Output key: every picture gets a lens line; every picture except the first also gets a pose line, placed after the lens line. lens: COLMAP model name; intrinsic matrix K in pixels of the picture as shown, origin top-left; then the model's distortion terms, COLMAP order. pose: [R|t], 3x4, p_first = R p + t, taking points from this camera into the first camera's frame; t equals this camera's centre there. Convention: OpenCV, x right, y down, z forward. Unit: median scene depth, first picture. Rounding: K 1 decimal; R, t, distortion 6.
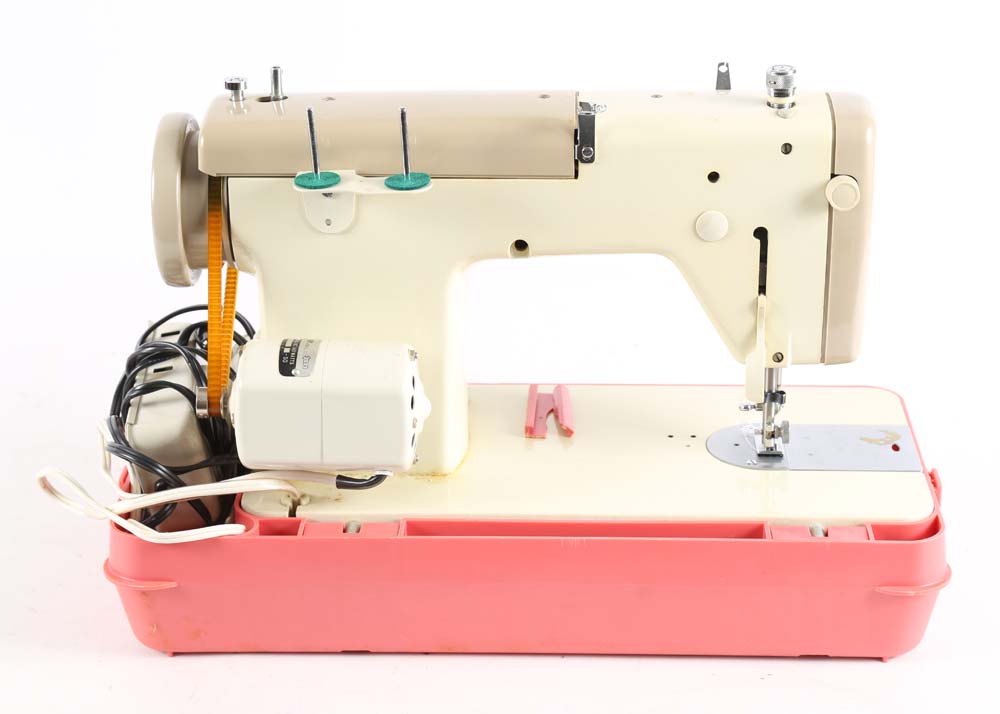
lens RADIAL K [[2093.3, 0, 520.7], [0, 2093.3, 356.3], [0, 0, 1]] dist [0.142309, 0.129886]
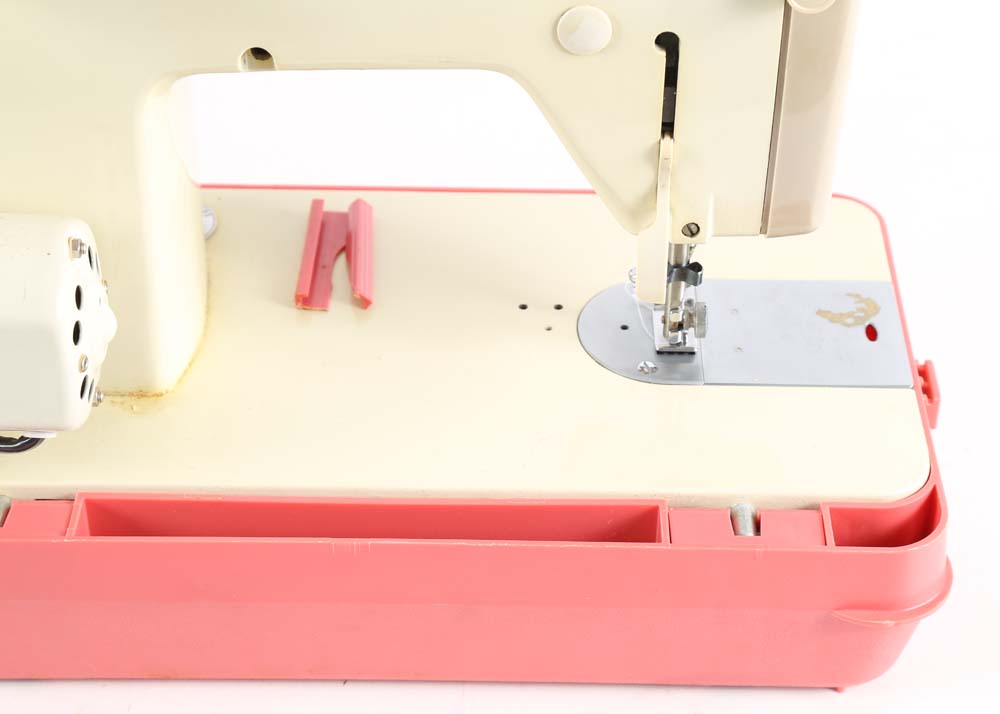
lens RADIAL K [[2171.0, 0, 497.4], [0, 2171.0, 377.3], [0, 0, 1]] dist [0.219536, -0.078659]
pose [[0.999679, -0.000362, 0.025328, 0.049748], [-0.006445, 0.963360, 0.268135, -0.127302], [-0.024497, -0.268212, 0.963048, 0.375338]]
